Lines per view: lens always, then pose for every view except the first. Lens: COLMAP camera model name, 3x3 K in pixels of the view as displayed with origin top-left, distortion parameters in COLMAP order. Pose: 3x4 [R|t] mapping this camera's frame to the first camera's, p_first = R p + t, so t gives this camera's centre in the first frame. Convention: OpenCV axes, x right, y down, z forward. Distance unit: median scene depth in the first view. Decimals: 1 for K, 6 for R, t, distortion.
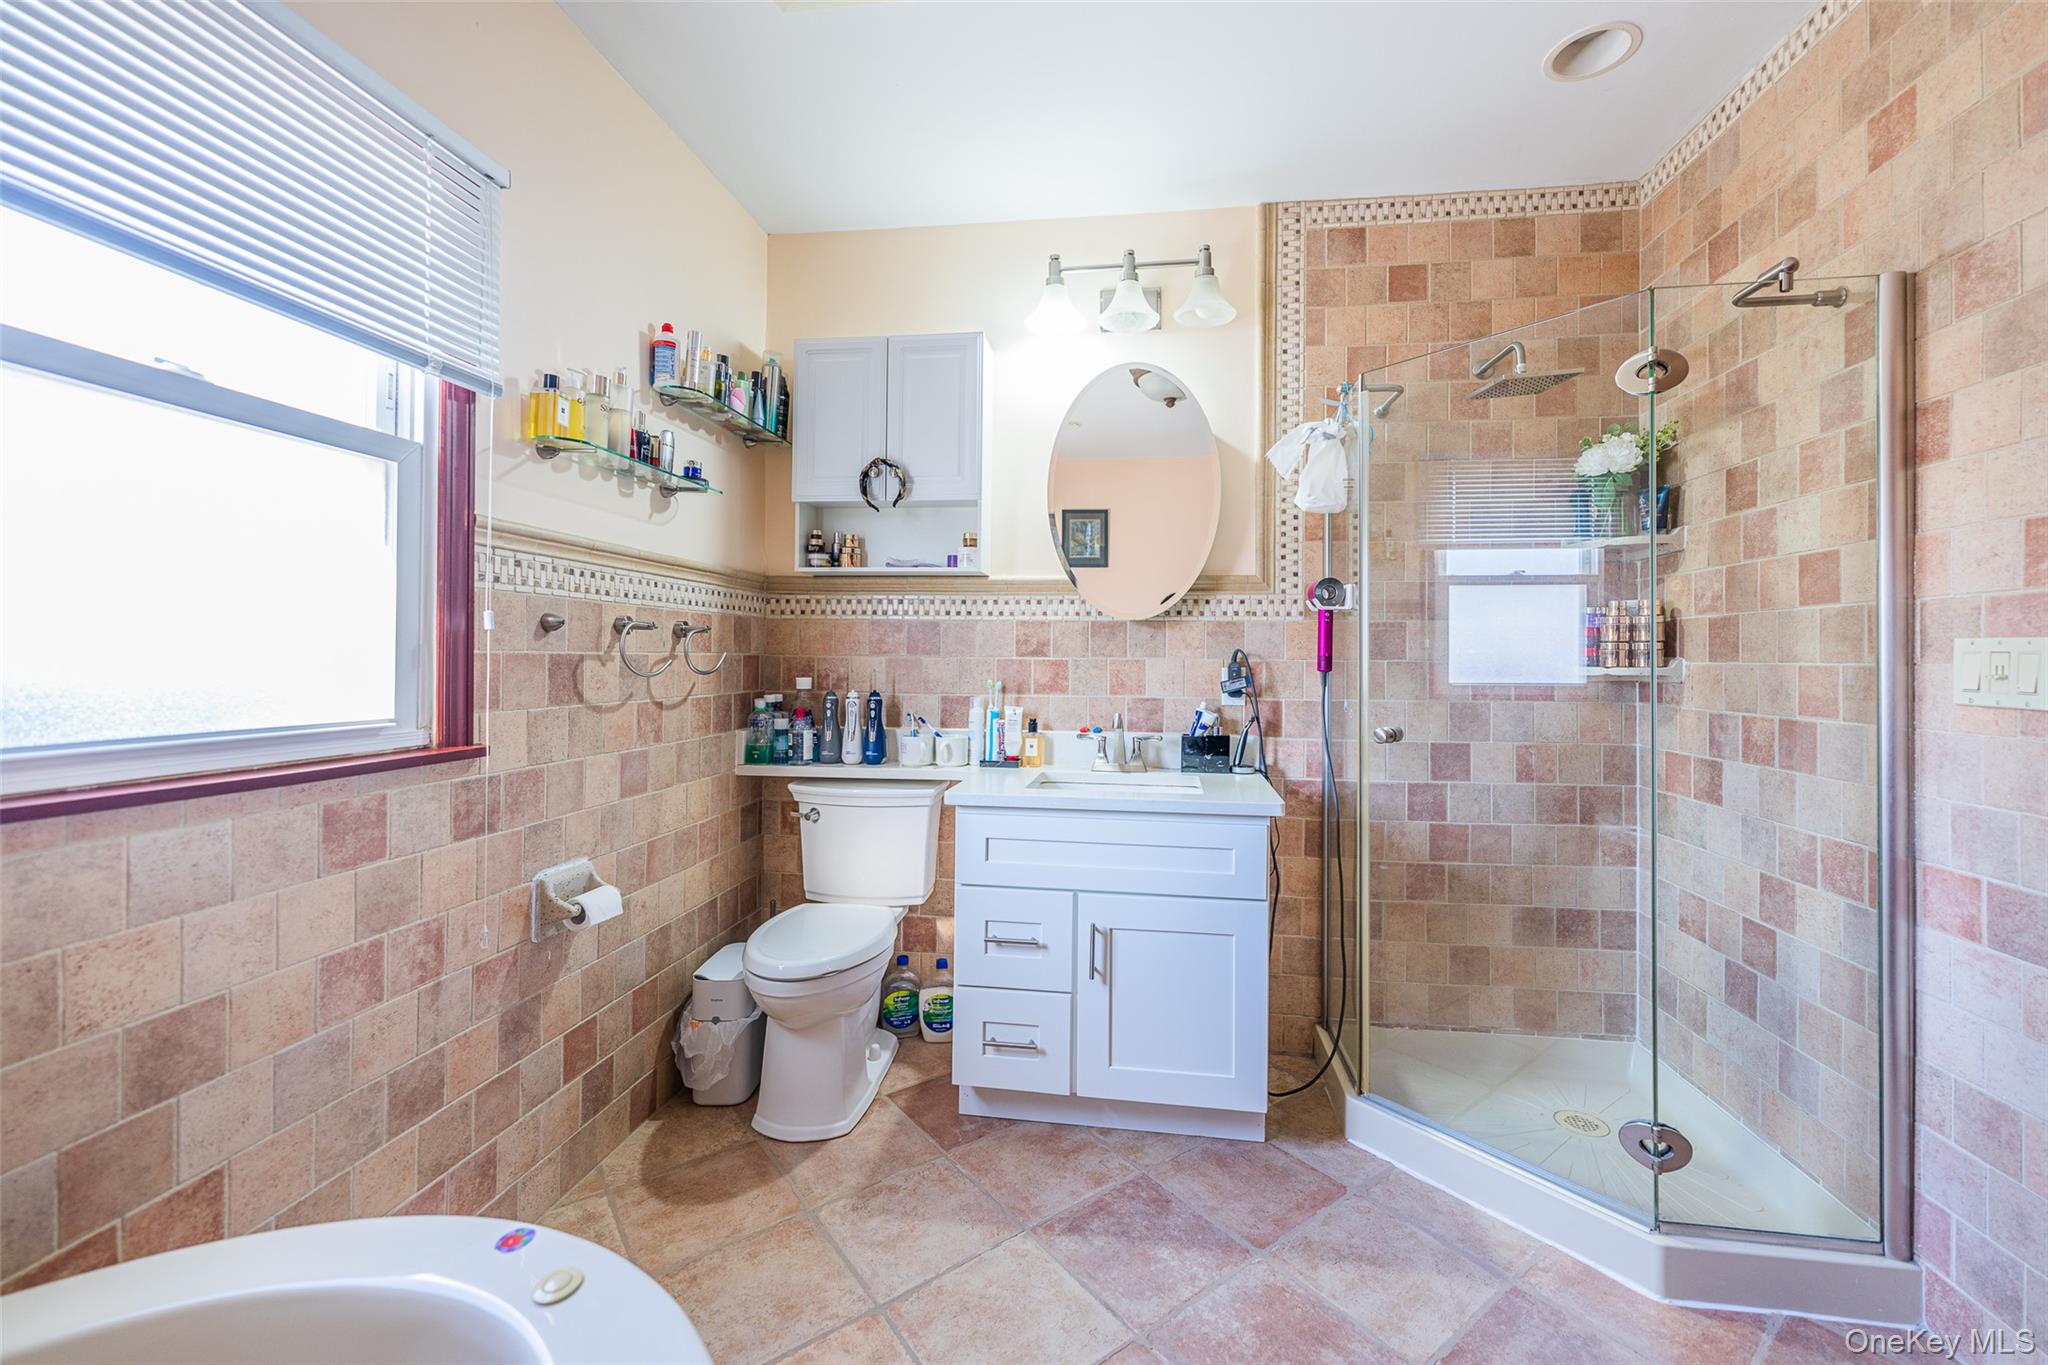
lens RADIAL K [[818.1, 0, 1031.1], [0, 818.1, 656.0], [0, 0, 1]] dist [-0.007634, 0.000709]
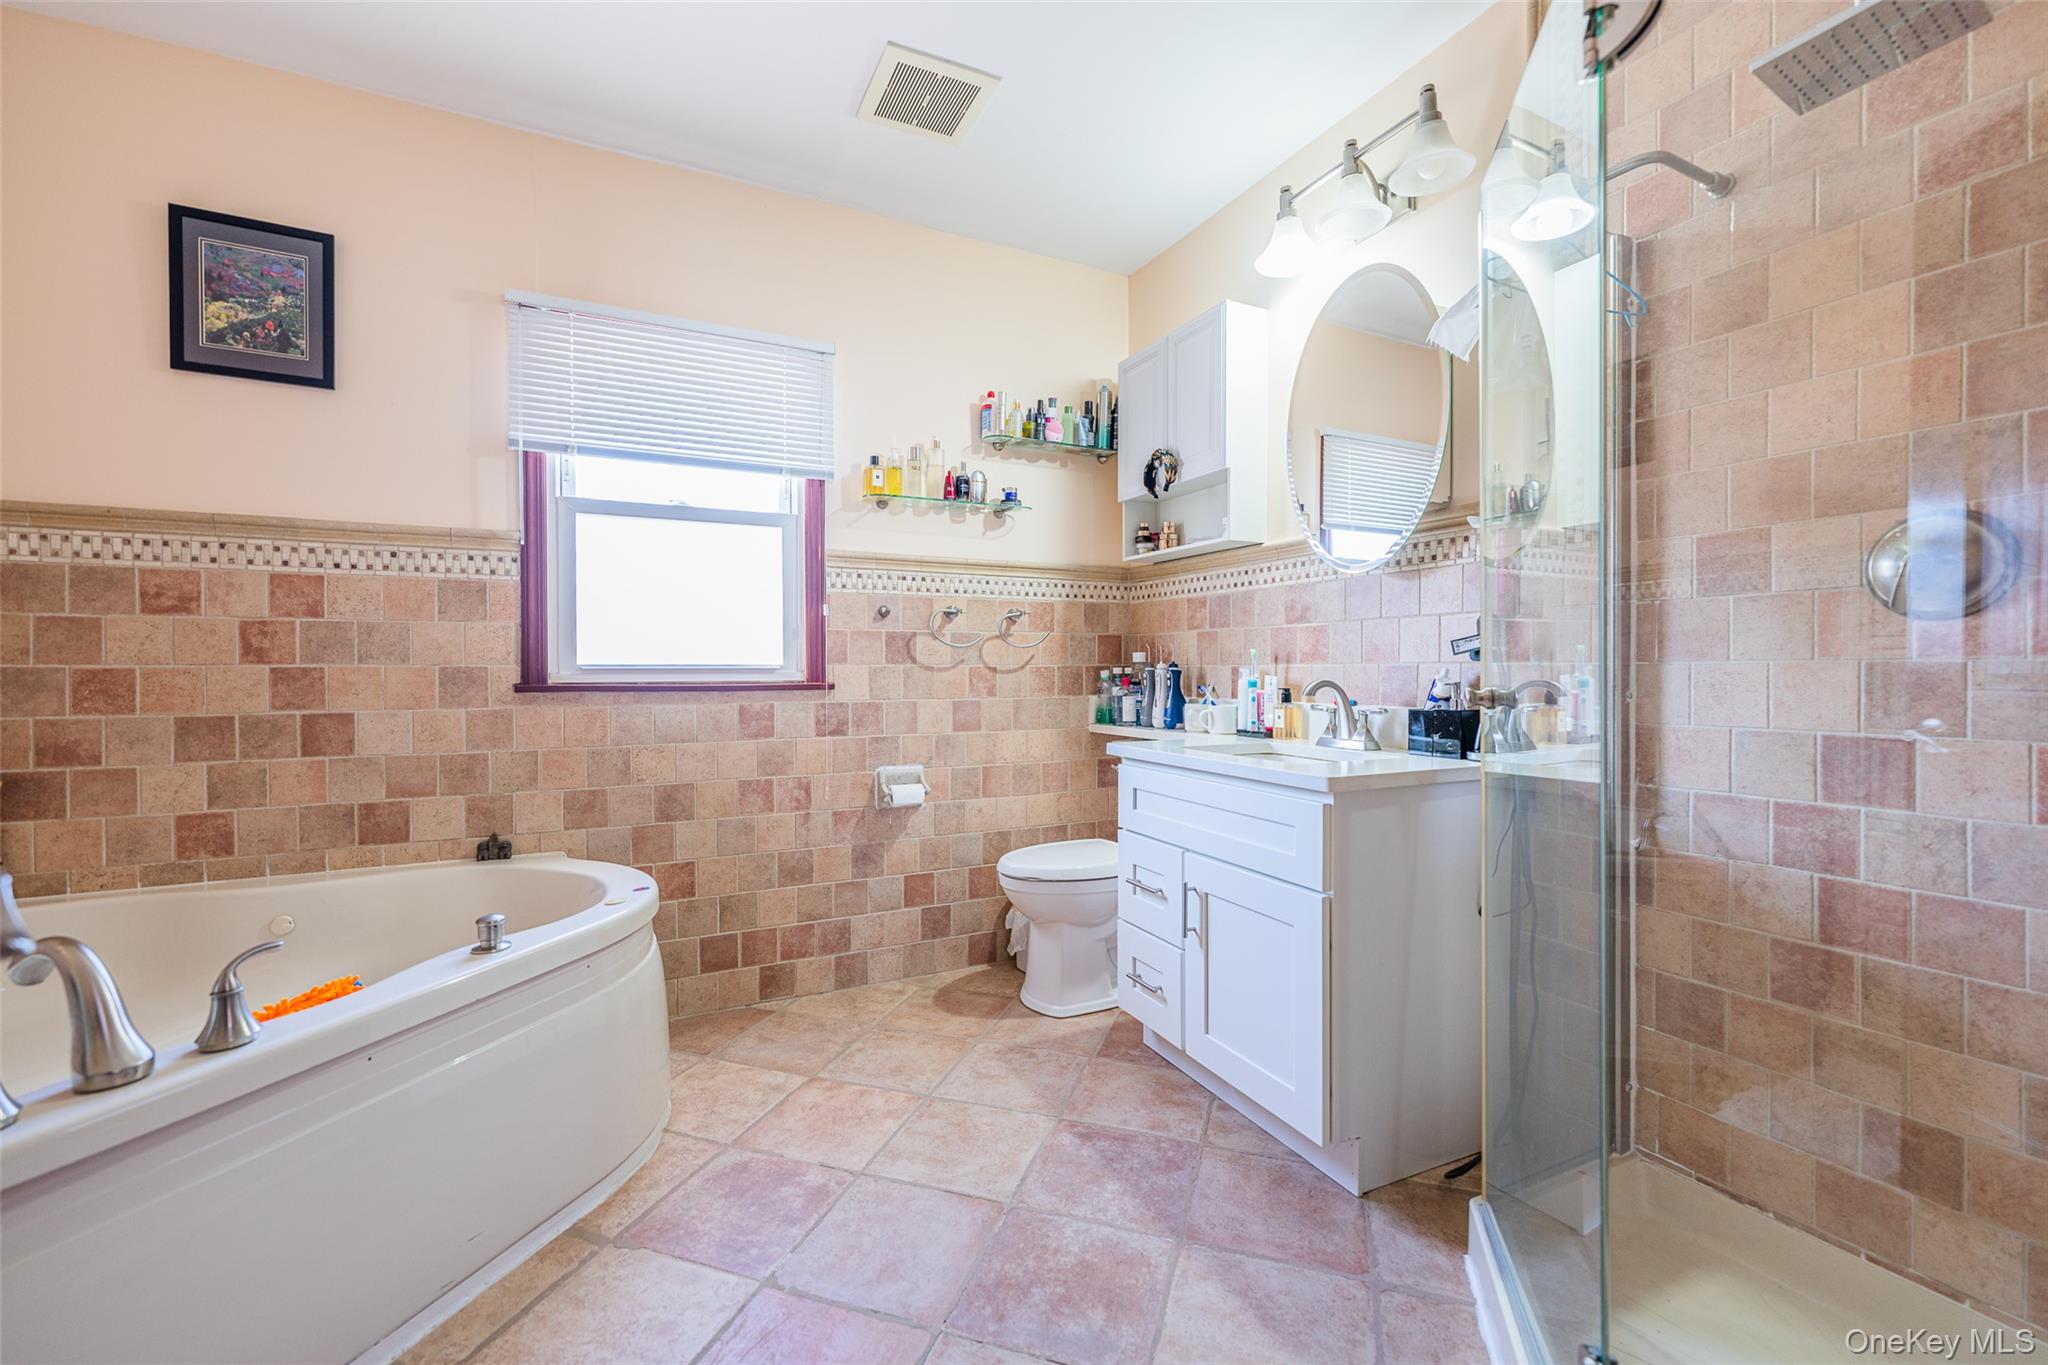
lens RADIAL K [[818.1, 0, 1016.8], [0, 818.1, 680.2], [0, 0, 1]] dist [-0.007634, 0.000709]
pose [[0.567818, 0.003434, -0.823147, 0.767569], [0.008716, 0.999910, 0.010183, 0.069828], [0.823108, -0.012956, 0.567737, 0.268002]]
